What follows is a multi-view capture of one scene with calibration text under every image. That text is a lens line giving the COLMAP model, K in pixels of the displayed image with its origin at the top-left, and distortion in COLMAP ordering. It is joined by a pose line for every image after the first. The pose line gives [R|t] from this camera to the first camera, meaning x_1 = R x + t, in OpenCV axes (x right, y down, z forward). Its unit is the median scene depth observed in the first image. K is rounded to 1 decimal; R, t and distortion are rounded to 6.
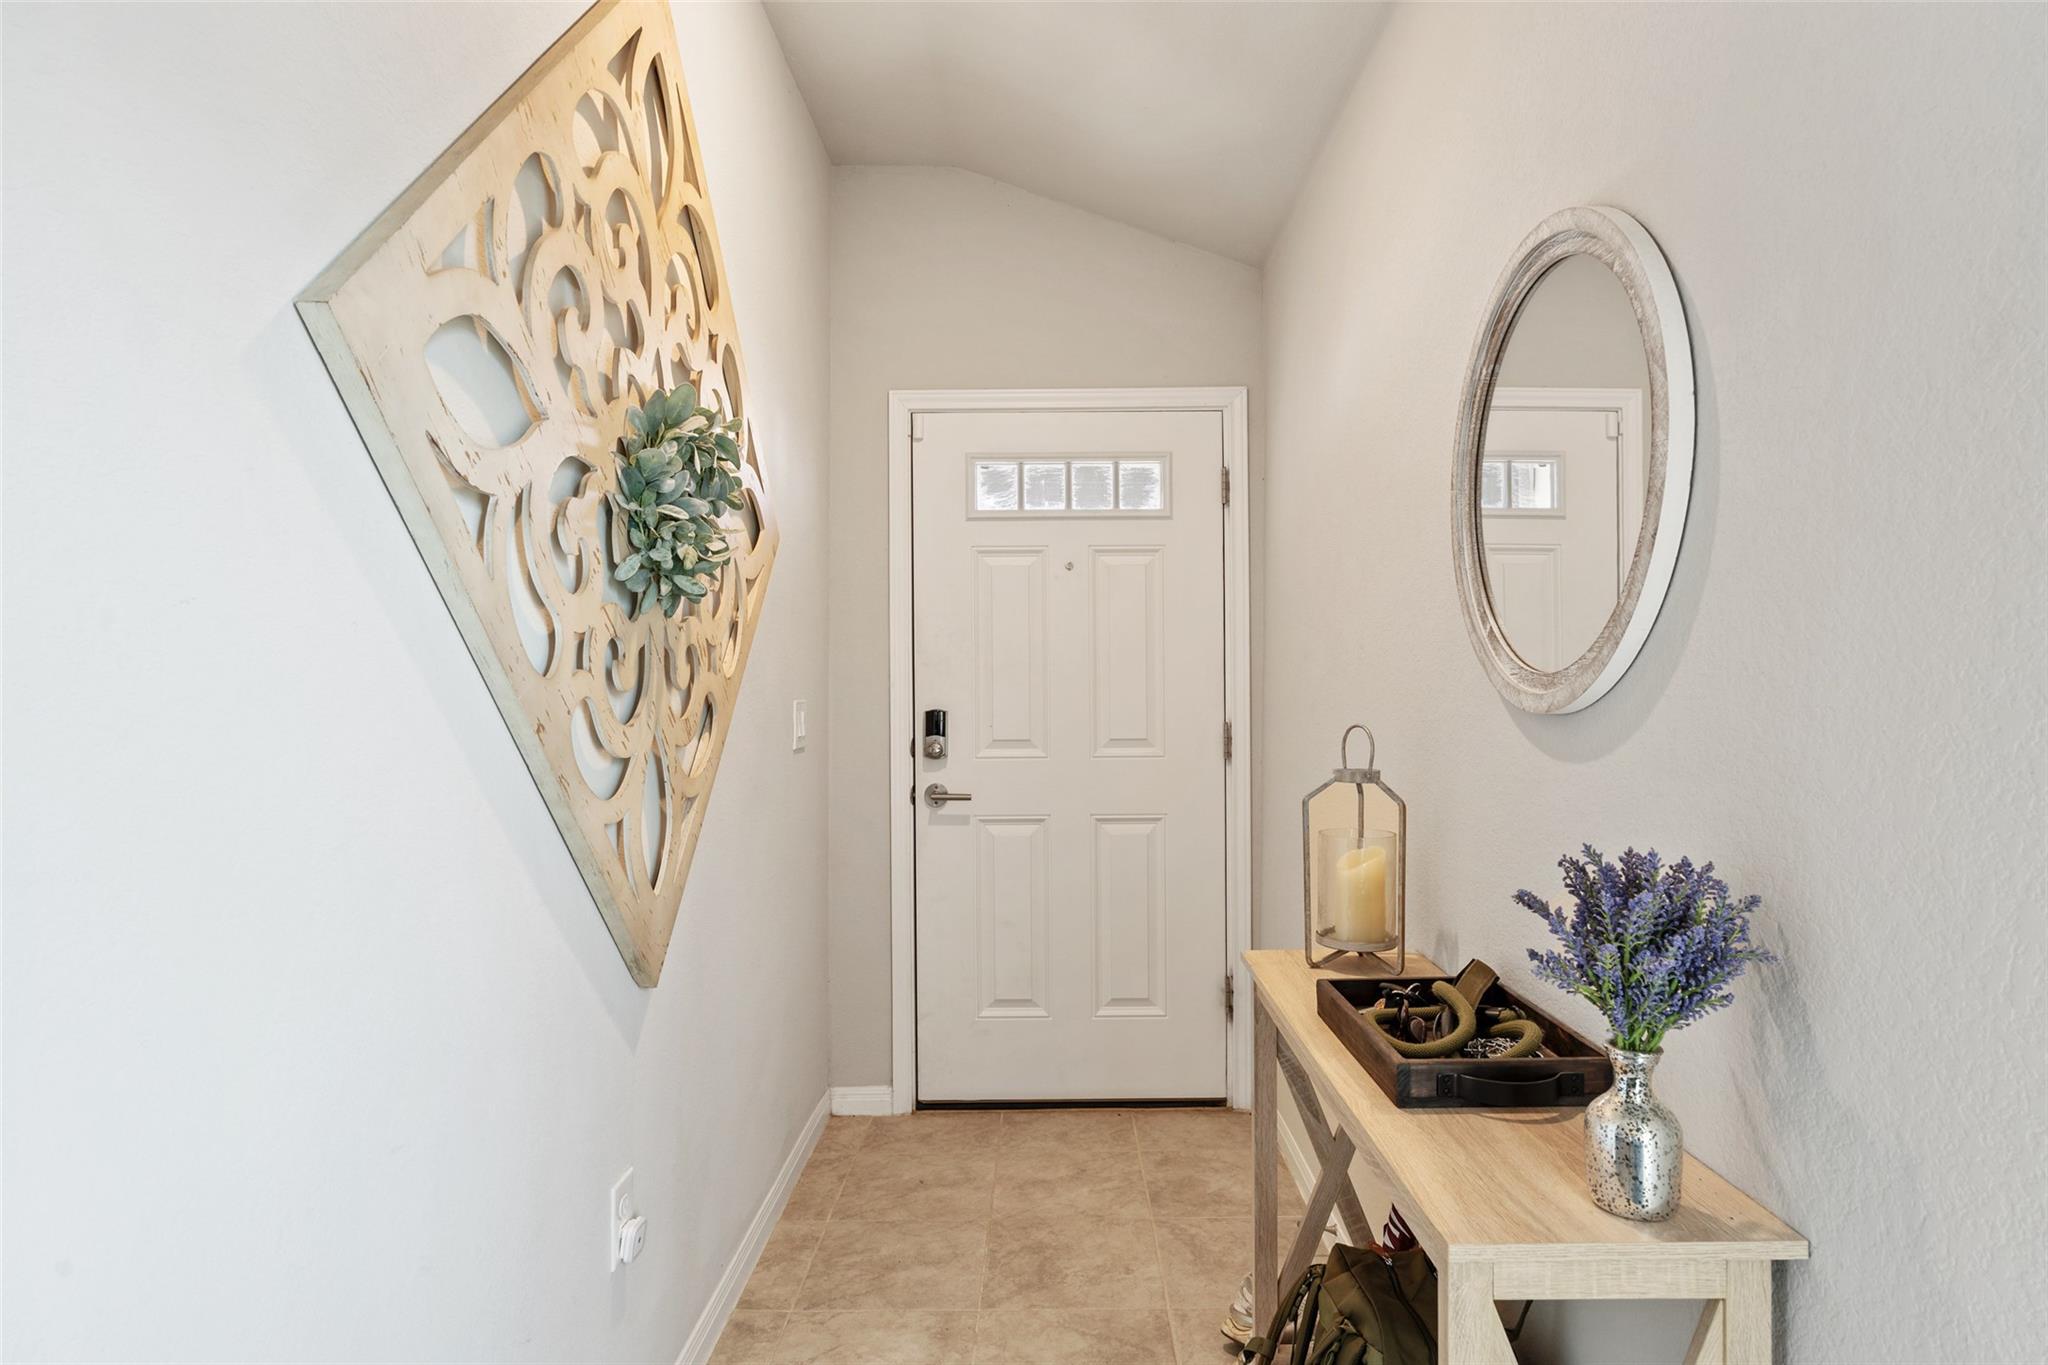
lens RADIAL K [[1125.5, 0, 1024.0], [0, 1125.5, 682.5], [0, 0, 1]] dist [0.000302, 0.000045]
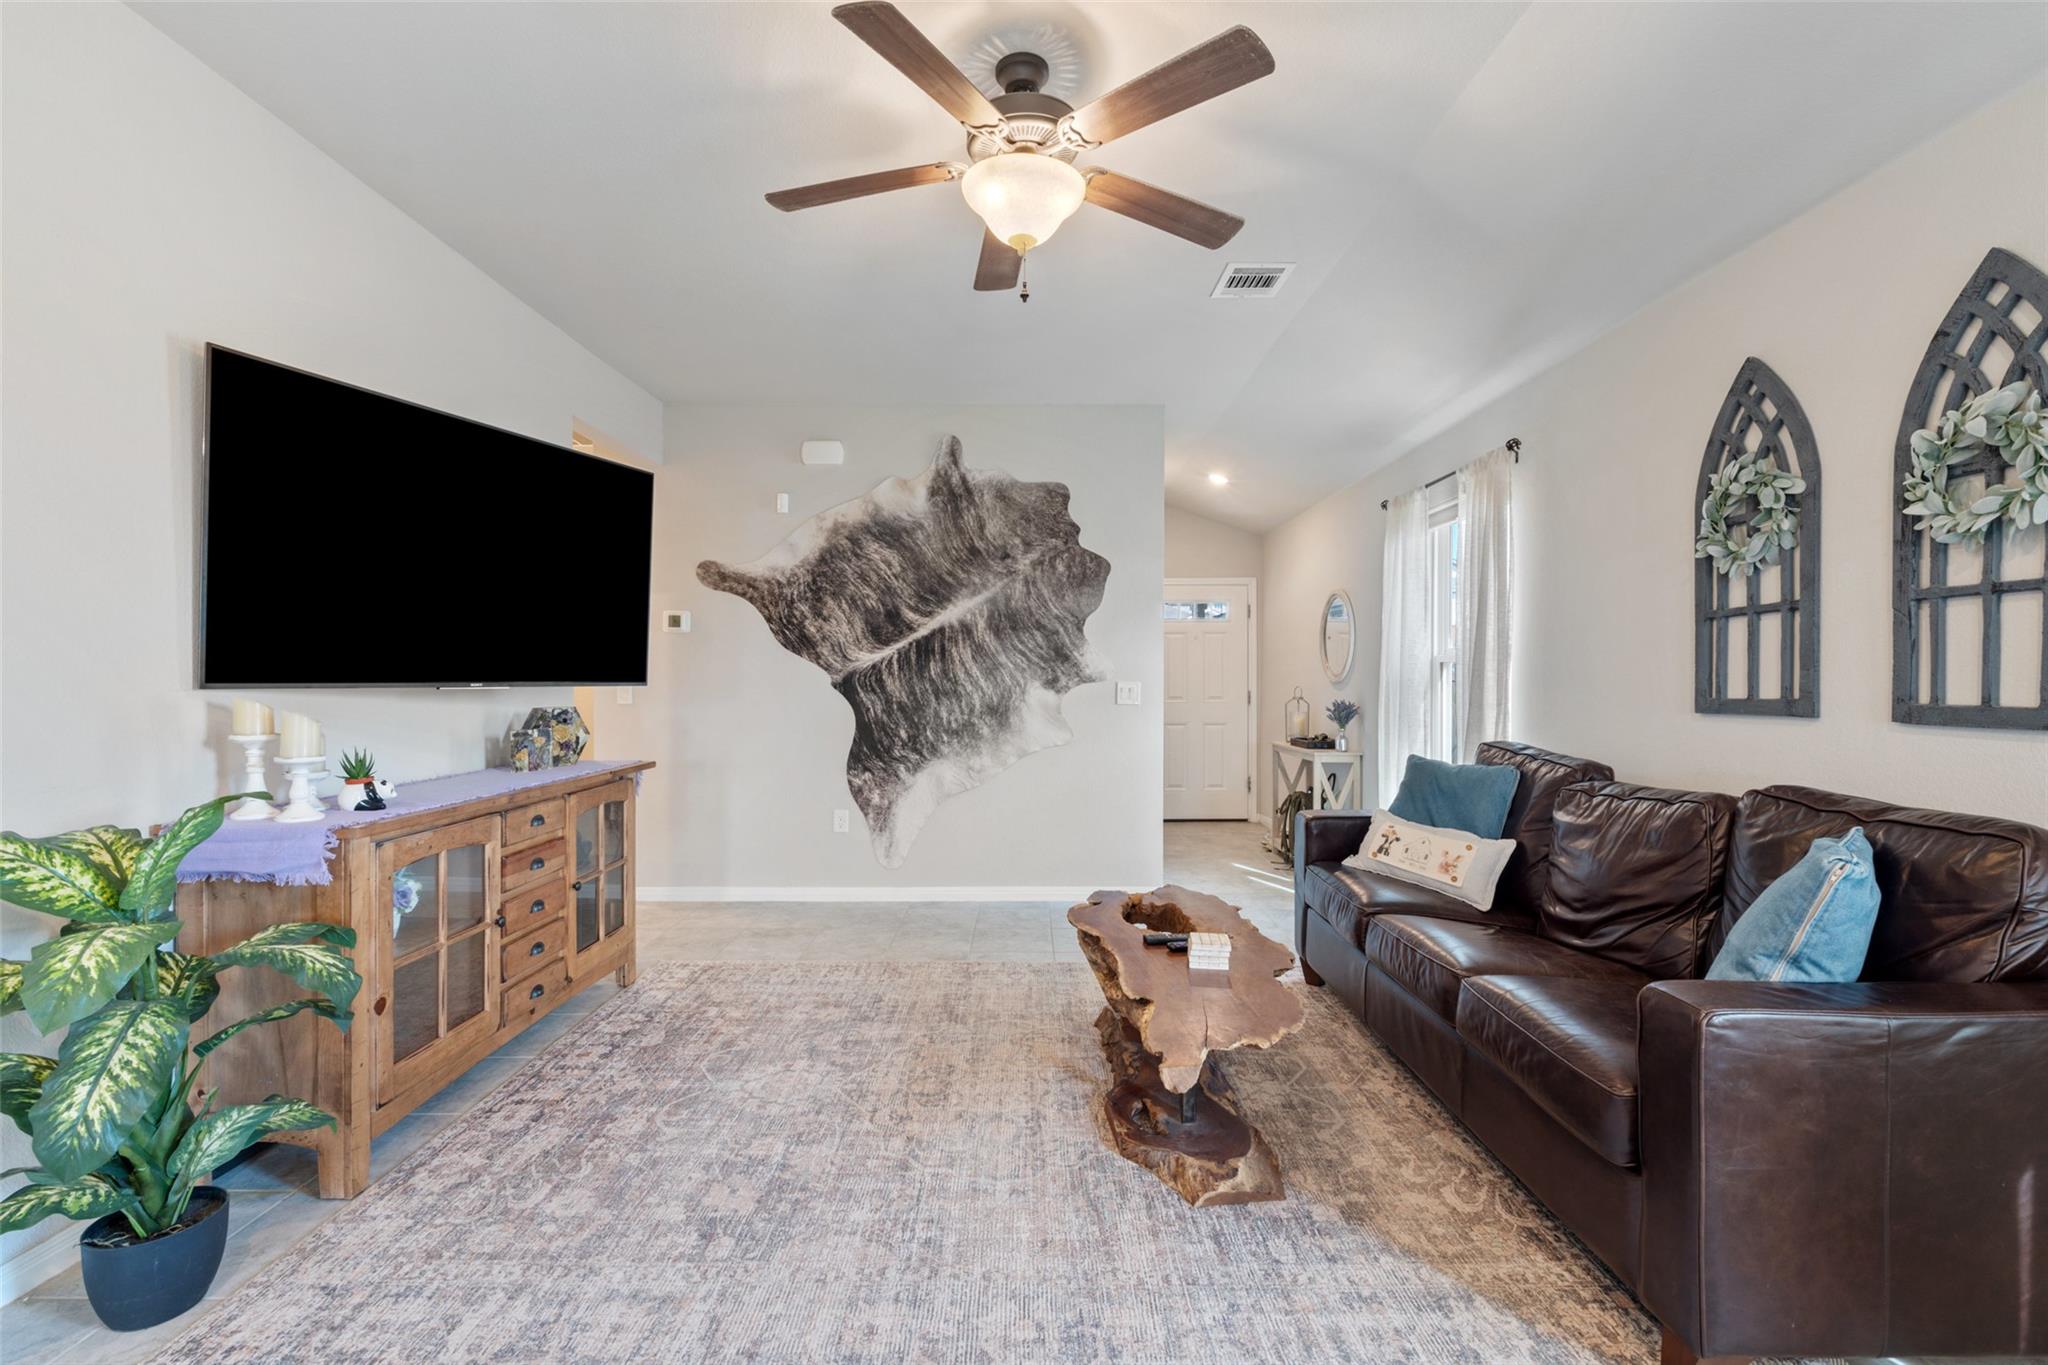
lens RADIAL K [[944.1, 0, 1024.0], [0, 944.1, 682.5], [0, 0, 1]] dist [-0.000015, -0.000004]
pose [[0.999288, 0.003618, 0.037558, -0.552867], [-0.003723, 0.999989, 0.002710, 0.009498], [-0.037548, -0.002848, 0.999291, -1.595977]]
